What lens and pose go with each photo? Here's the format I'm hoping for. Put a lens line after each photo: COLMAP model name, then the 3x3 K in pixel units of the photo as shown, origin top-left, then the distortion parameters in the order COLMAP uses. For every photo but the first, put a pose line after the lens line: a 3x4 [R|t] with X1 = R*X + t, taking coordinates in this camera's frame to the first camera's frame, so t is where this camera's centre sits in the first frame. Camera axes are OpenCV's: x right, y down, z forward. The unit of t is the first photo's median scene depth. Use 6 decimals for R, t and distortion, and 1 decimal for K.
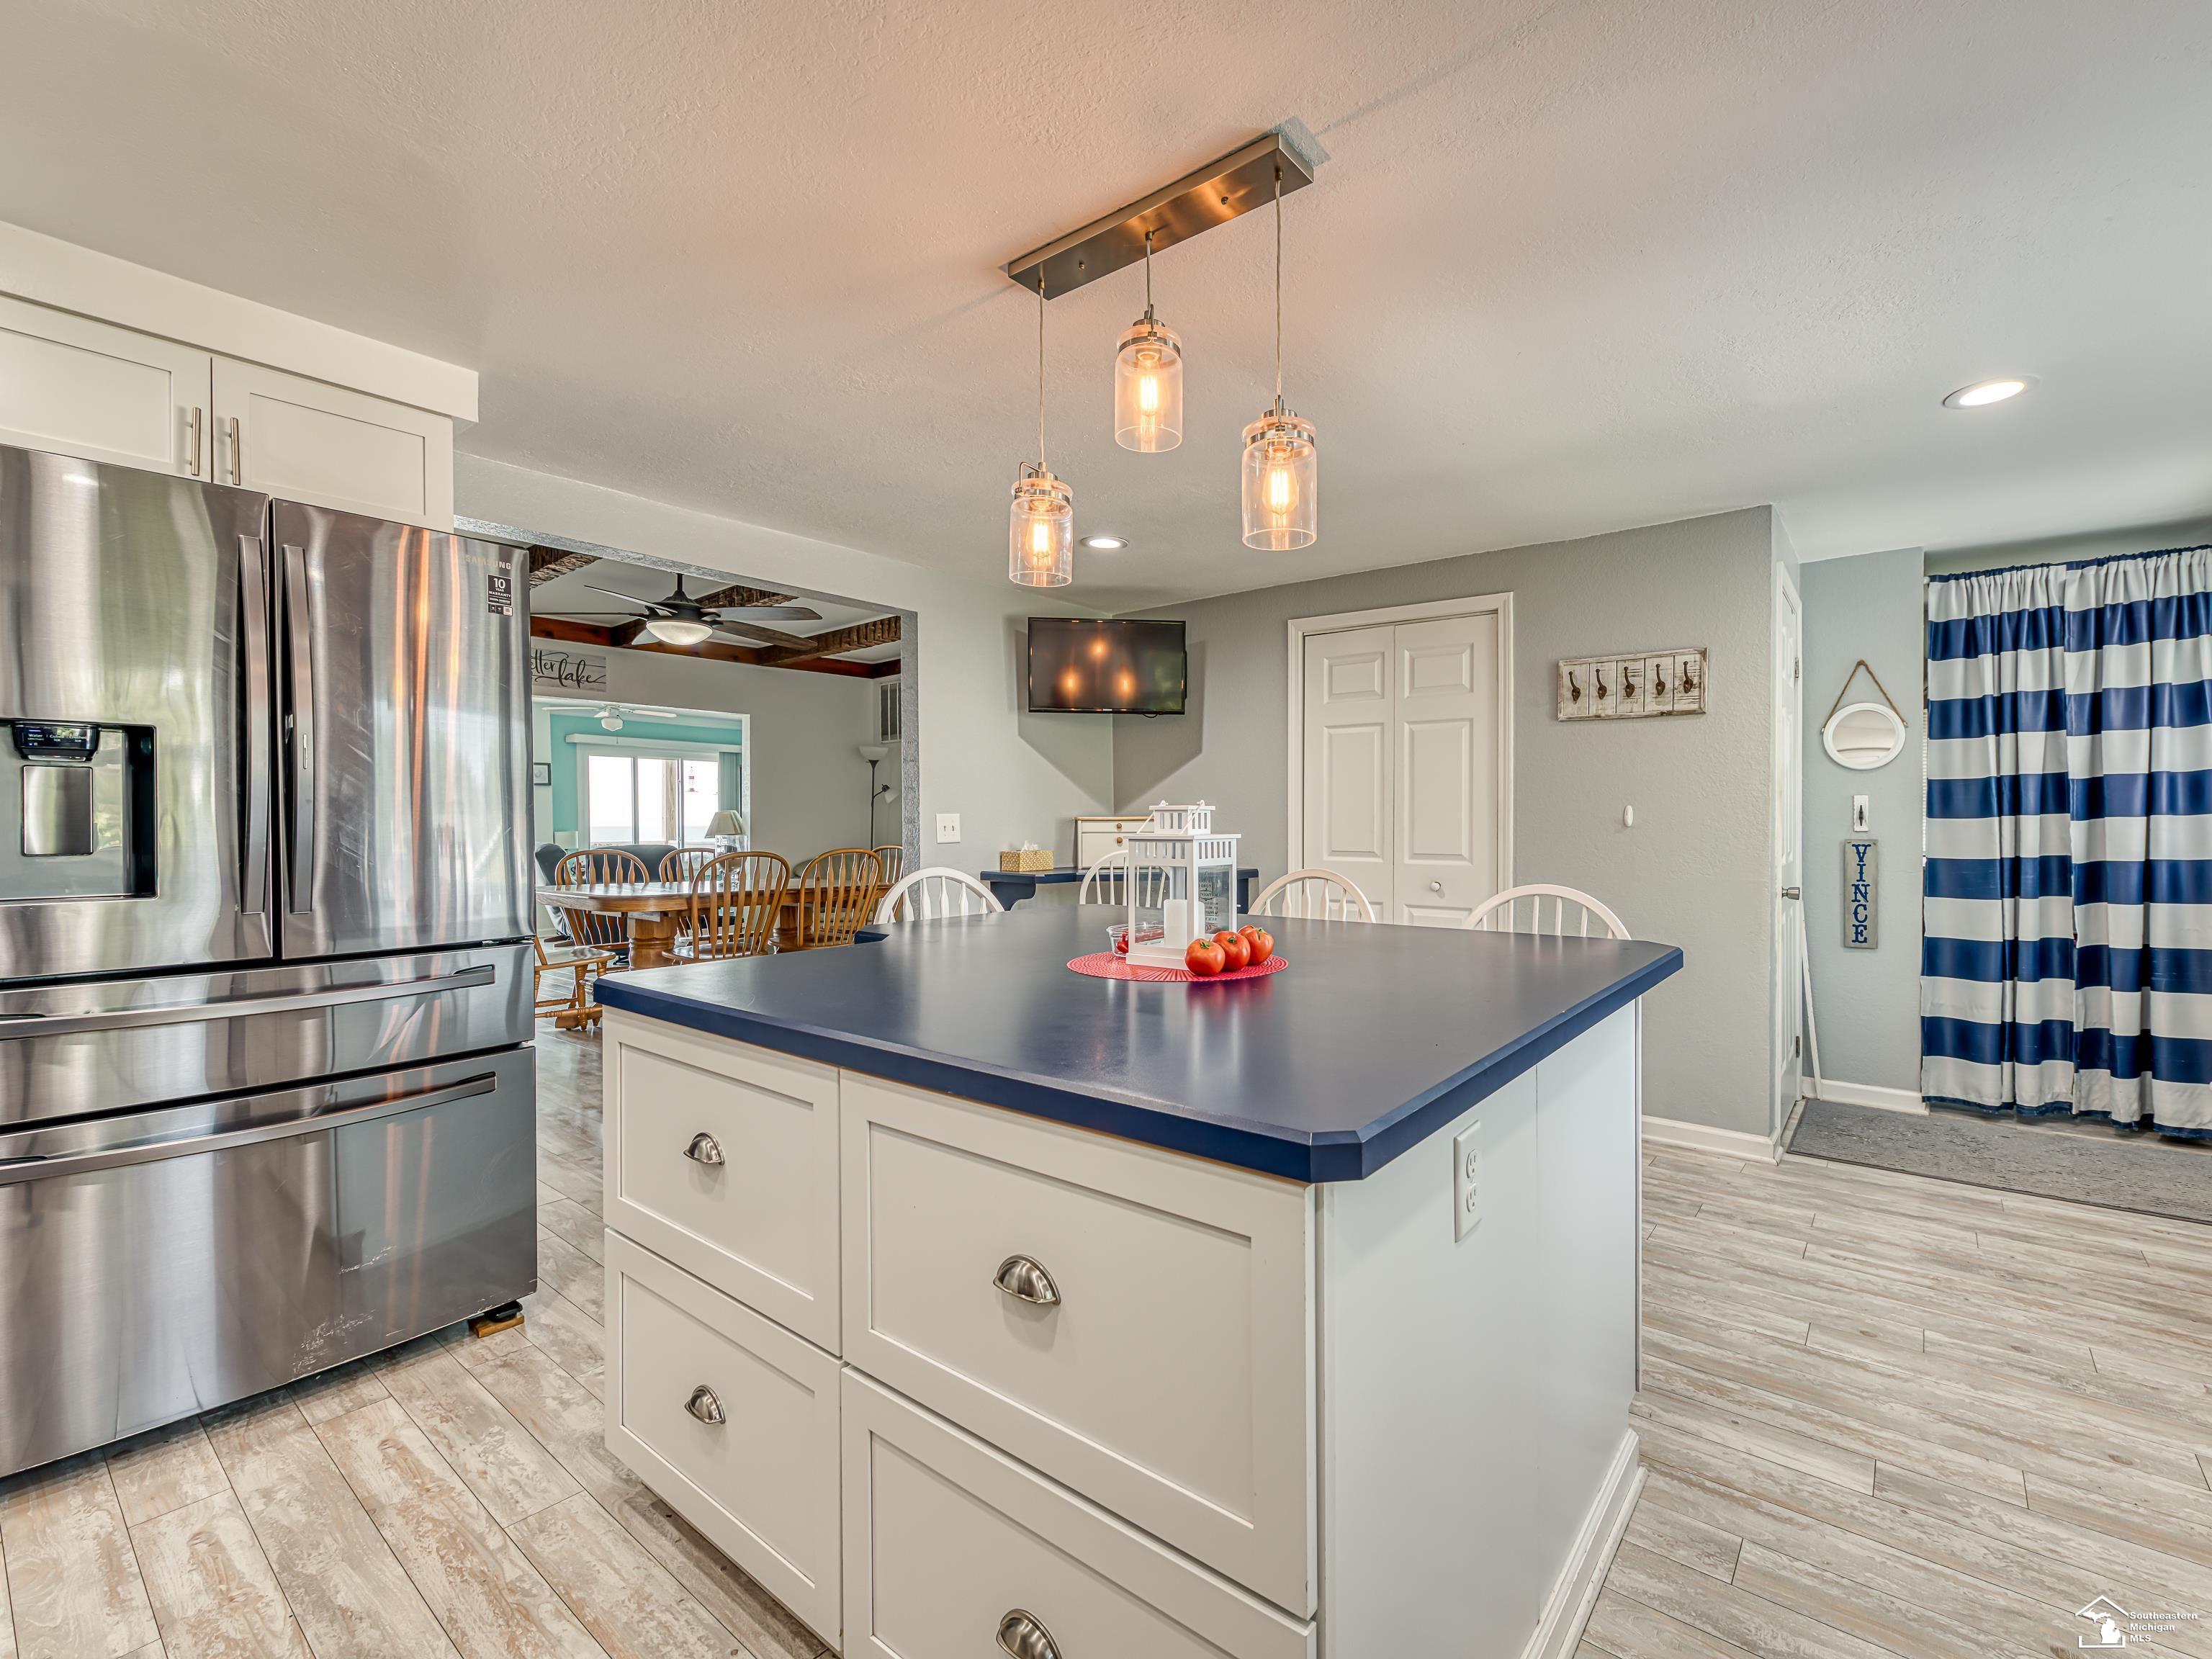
lens RADIAL K [[978.4, 0, 1183.2], [0, 978.4, 830.0], [0, 0, 1]] dist [0.008446, -0.002235]
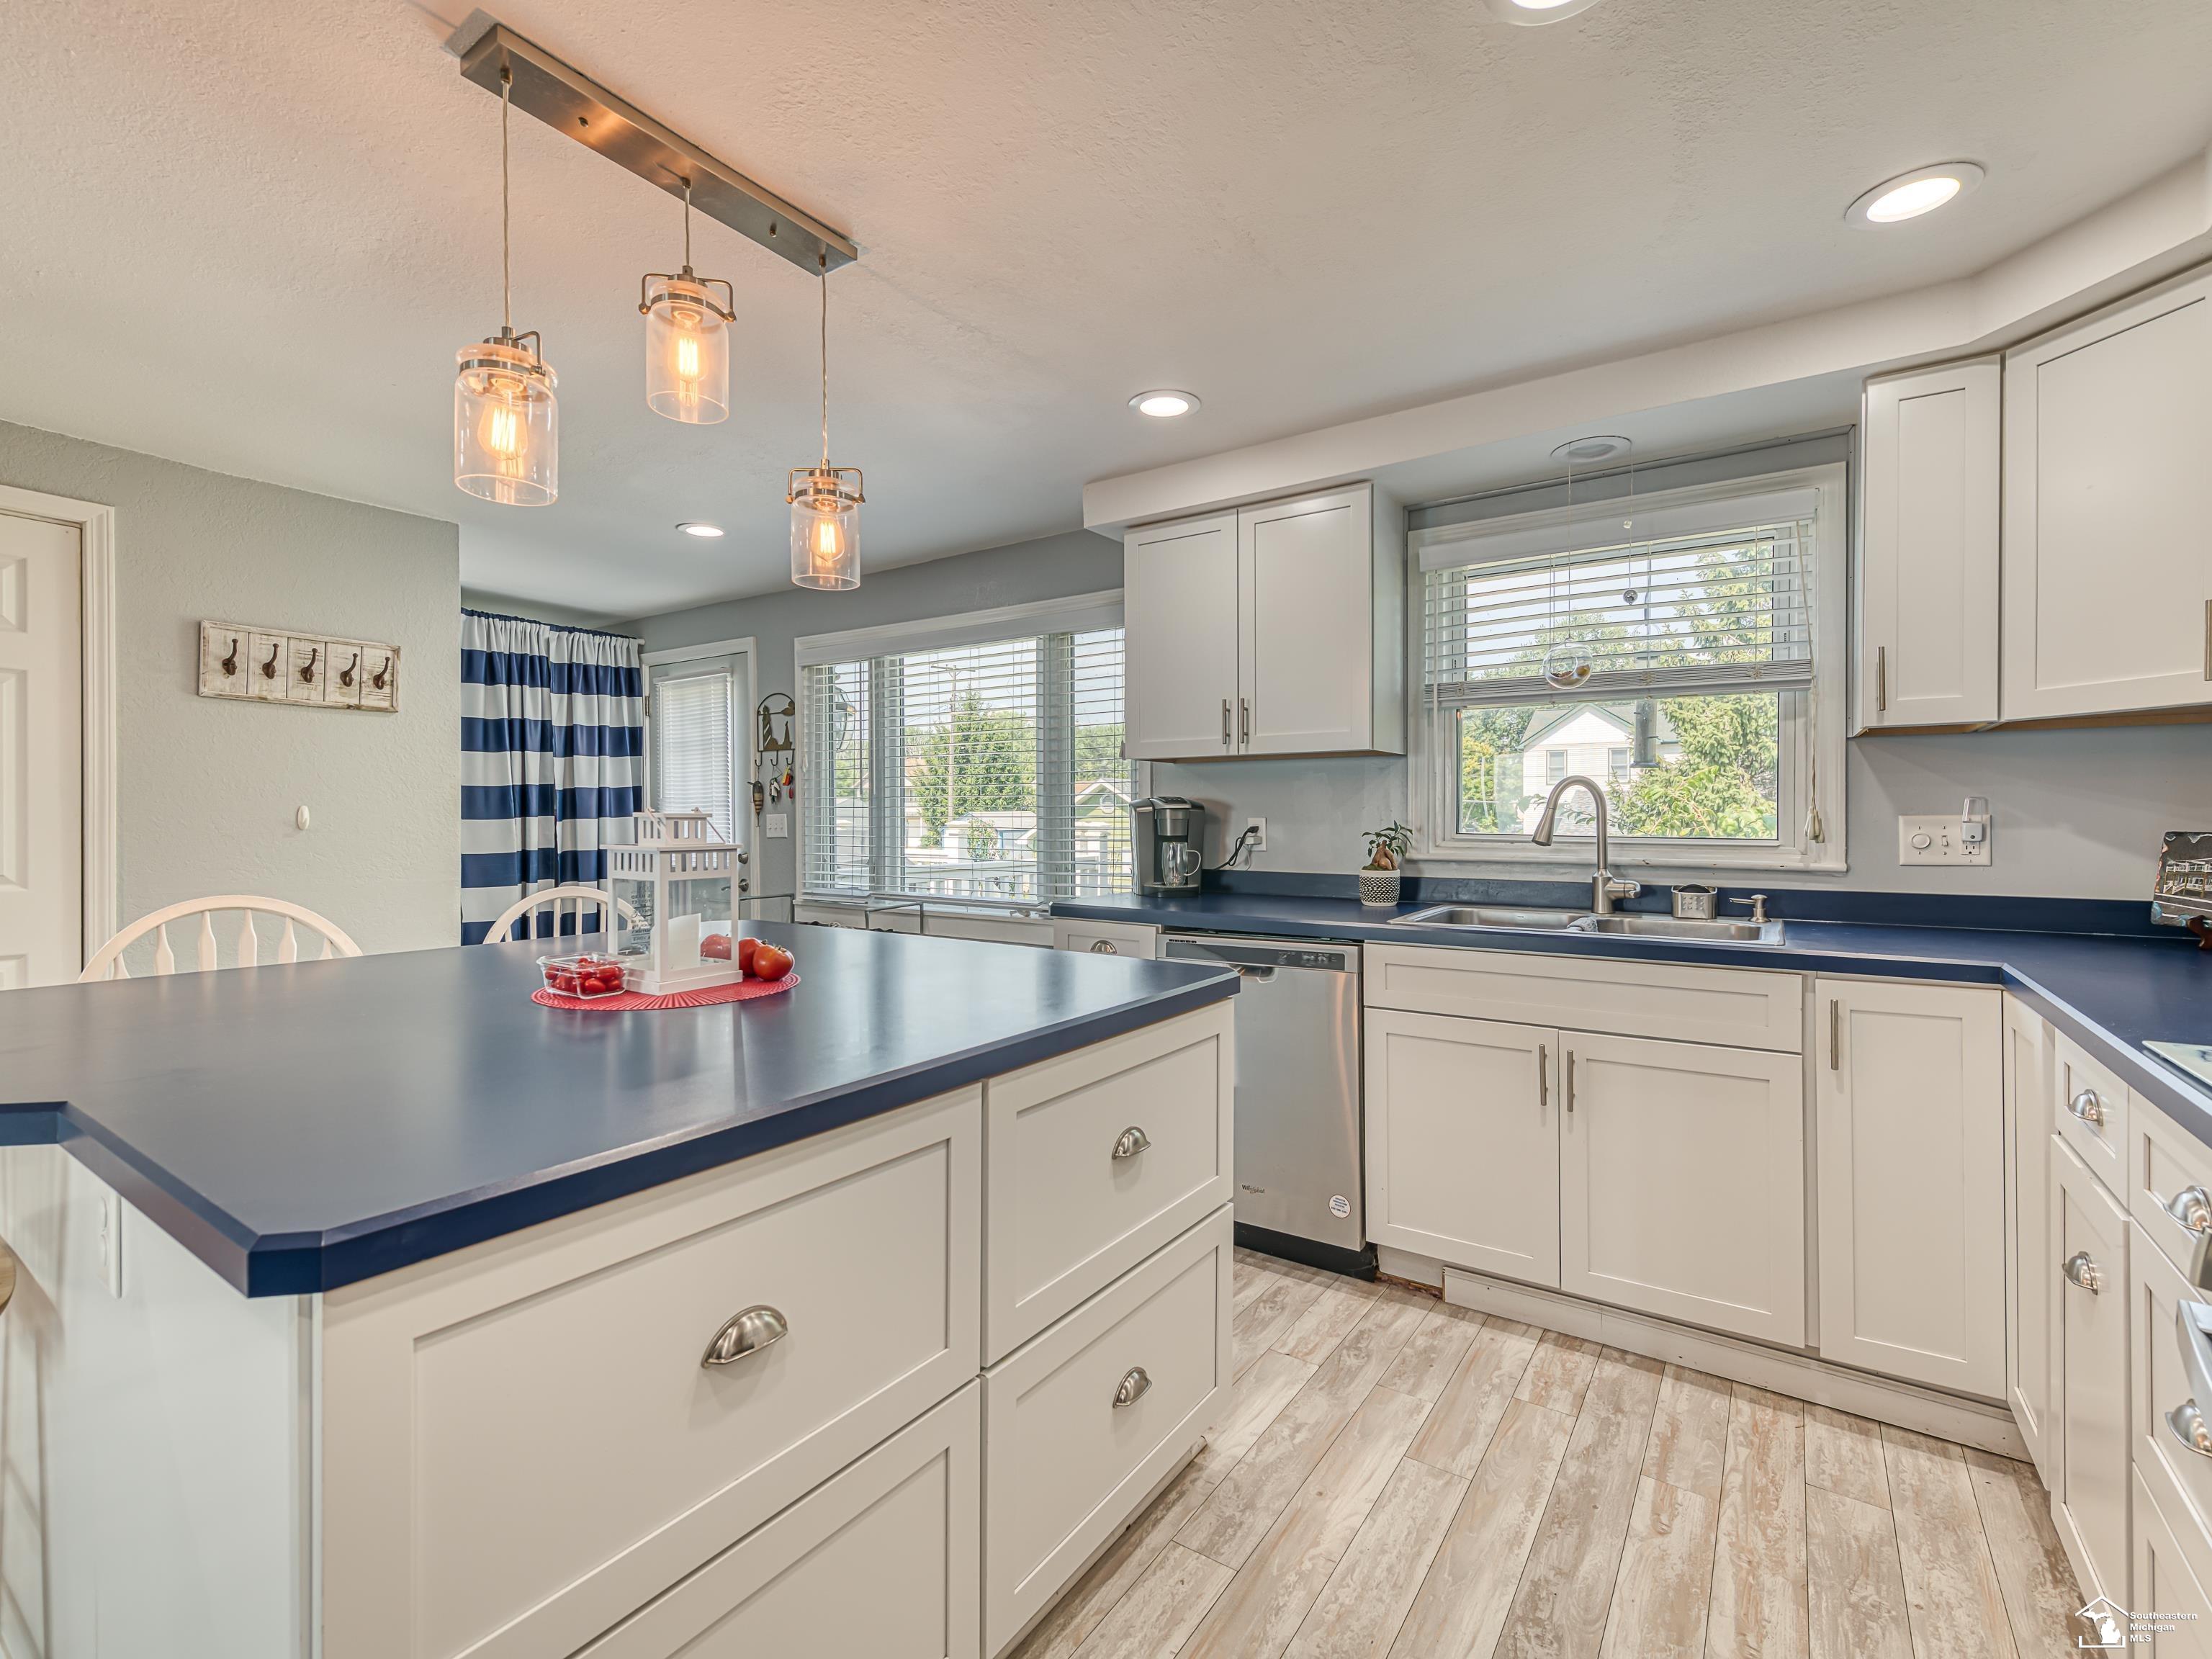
lens RADIAL K [[978.4, 0, 1123.9], [0, 978.4, 837.6], [0, 0, 1]] dist [0.008446, -0.002235]
pose [[-0.050550, -0.019571, 0.998530, -0.458421], [0.007008, 0.999776, 0.019950, -0.008394], [-0.998697, 0.008006, -0.050401, 0.306569]]
